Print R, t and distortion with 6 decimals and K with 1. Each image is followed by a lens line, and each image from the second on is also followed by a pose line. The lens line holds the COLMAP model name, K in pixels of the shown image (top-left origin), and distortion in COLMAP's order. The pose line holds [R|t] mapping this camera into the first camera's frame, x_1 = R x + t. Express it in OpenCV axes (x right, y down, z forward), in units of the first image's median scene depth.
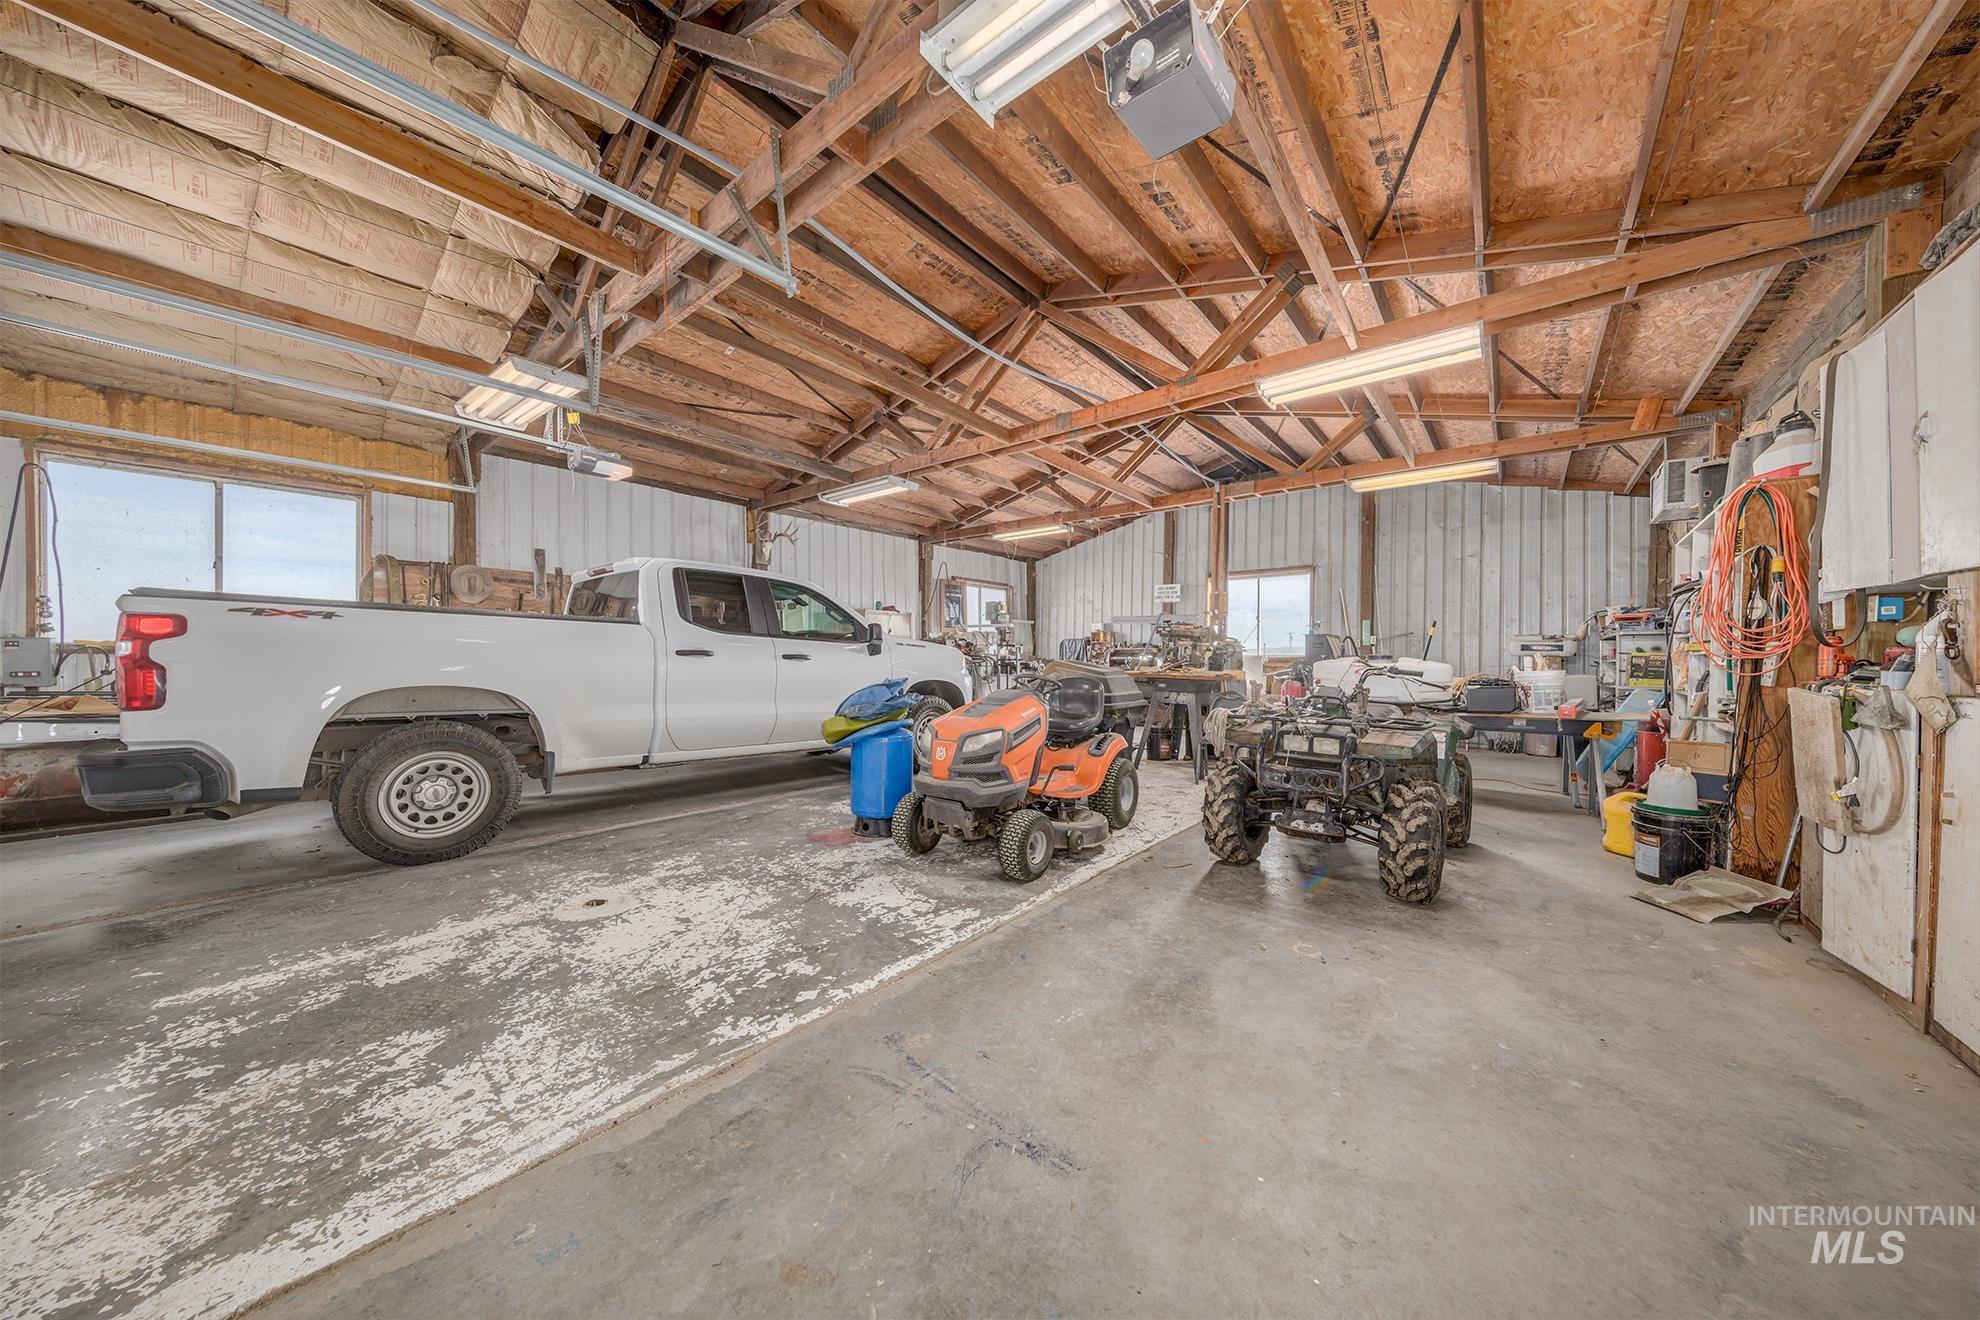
lens RADIAL K [[679.7, 0, 975.4], [0, 679.7, 664.6], [0, 0, 1]] dist [-0.001711, -0.001049]
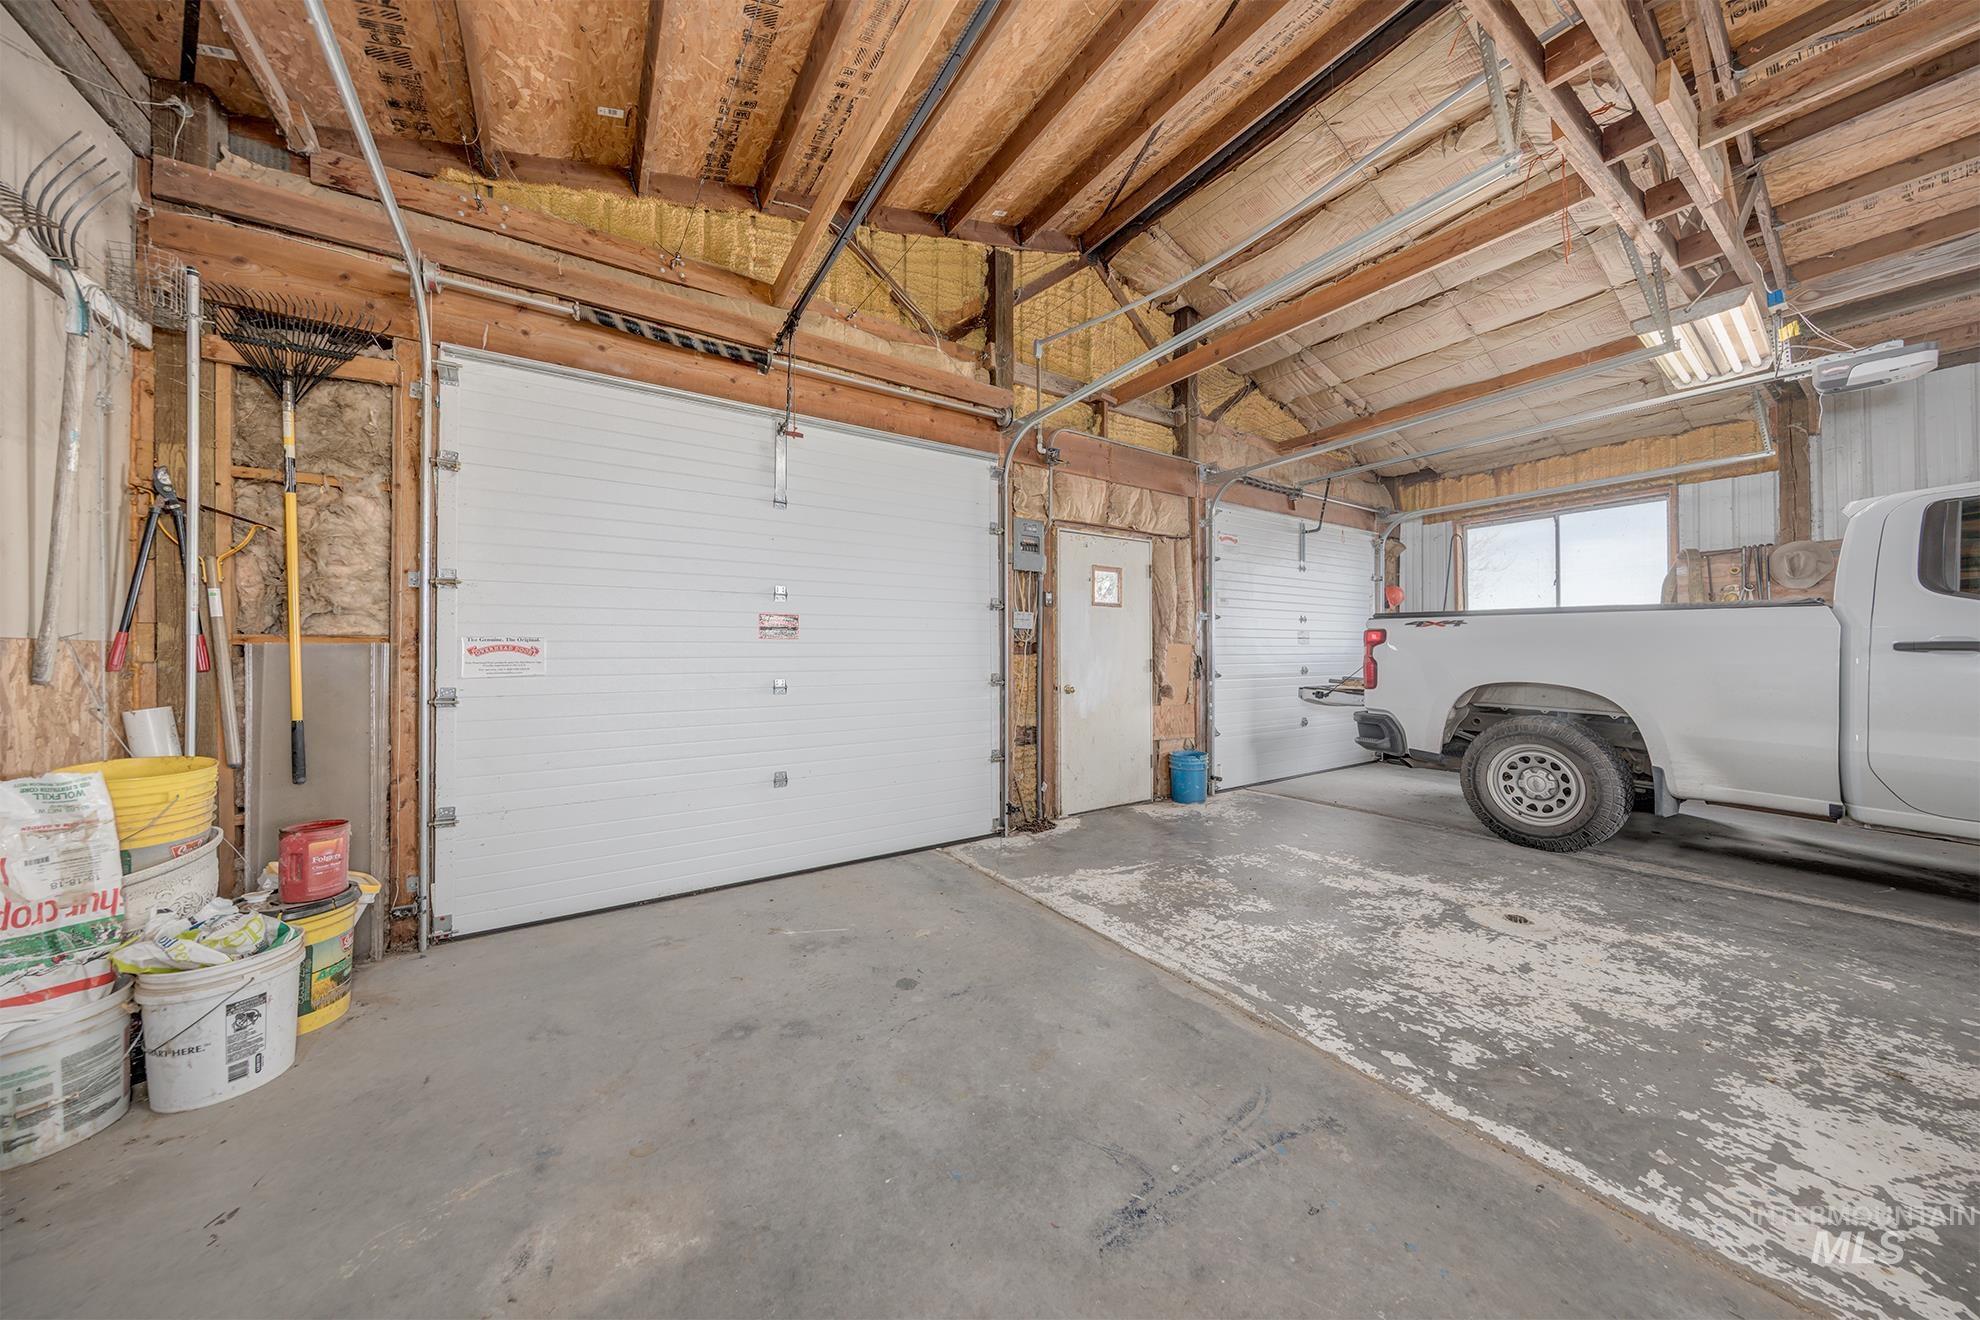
lens RADIAL K [[642.5, 0, 981.4], [0, 642.5, 652.2], [0, 0, 1]] dist [0.001512, -0.001086]
pose [[-0.328853, -0.008302, -0.944345, 0.530830], [-0.008512, 0.999947, -0.005827, -0.003881], [0.944343, 0.006122, -0.328906, 0.608618]]
